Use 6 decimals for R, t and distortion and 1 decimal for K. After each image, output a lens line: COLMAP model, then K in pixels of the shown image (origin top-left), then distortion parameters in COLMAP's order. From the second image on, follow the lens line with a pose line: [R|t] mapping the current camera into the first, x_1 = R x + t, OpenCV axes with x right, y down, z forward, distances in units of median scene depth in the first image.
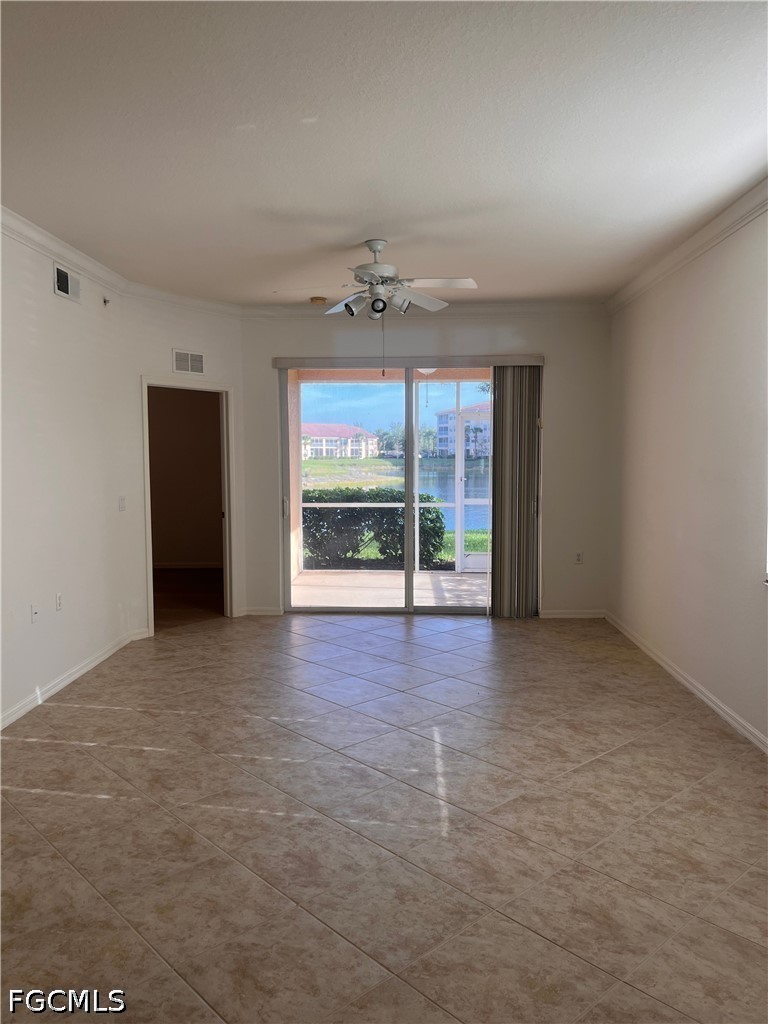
lens RADIAL K [[770.9, 0, 381.8], [0, 770.9, 510.2], [0, 0, 1]] dist [0.036302, -0.003463]
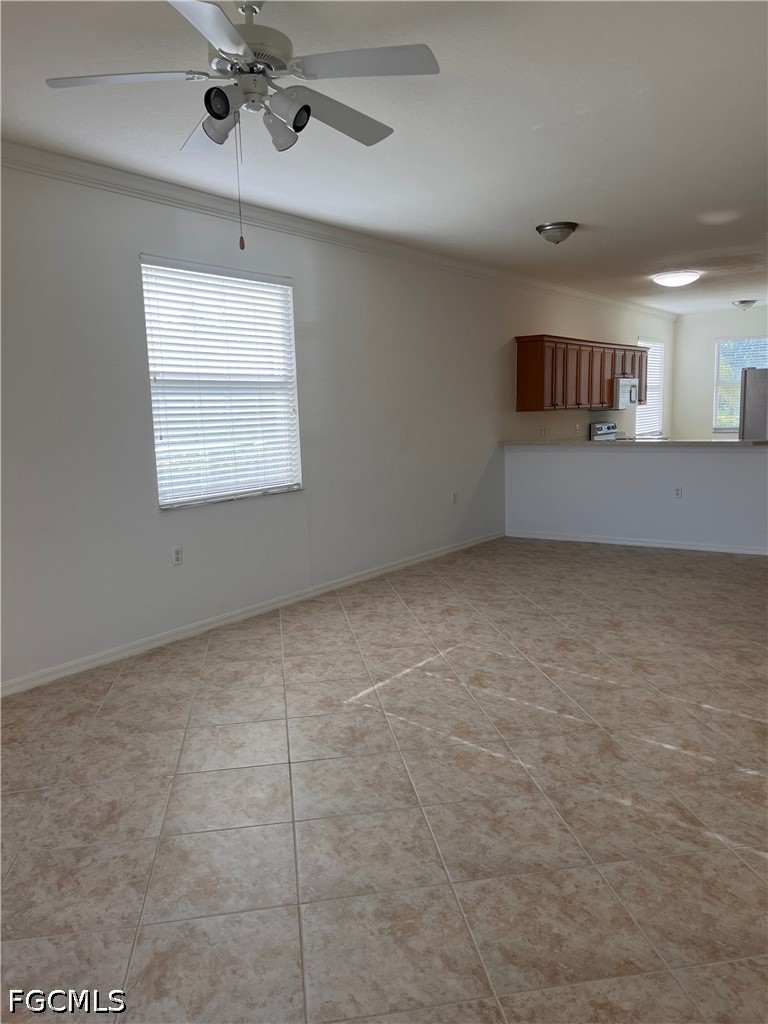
lens RADIAL K [[770.9, 0, 381.8], [0, 770.9, 516.7], [0, 0, 1]] dist [0.036302, -0.003463]
pose [[-0.824848, -0.050728, 0.563075, -0.514047], [0.078259, 0.976133, 0.202583, -0.124089], [-0.559913, 0.211165, -0.801191, 1.854220]]
